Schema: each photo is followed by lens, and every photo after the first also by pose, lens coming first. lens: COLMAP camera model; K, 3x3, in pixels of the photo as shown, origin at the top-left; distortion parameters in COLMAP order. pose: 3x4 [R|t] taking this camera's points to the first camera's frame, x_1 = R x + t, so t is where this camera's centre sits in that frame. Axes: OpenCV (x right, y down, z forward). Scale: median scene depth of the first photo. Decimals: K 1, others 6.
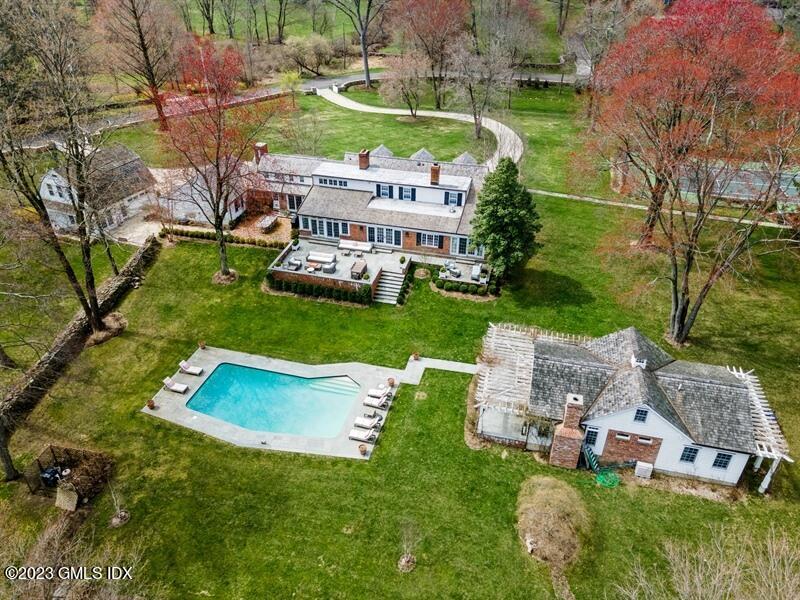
lens RADIAL K [[568.5, 0, 400.0], [0, 568.5, 300.0], [0, 0, 1]] dist [0.014472, 0.000644]
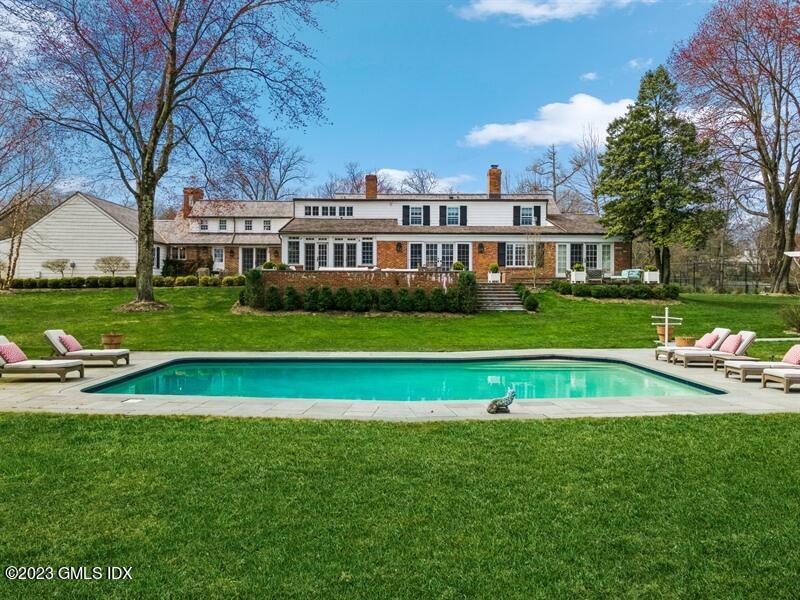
lens RADIAL K [[568.5, 0, 400.0], [0, 568.5, 300.0], [0, 0, 1]] dist [0.014472, 0.000644]
pose [[0.957935, 0.000327, 0.286985, -0.232691], [0.152295, 0.846997, -0.509315, 0.213486], [-0.243242, 0.531597, 0.811319, 0.557616]]
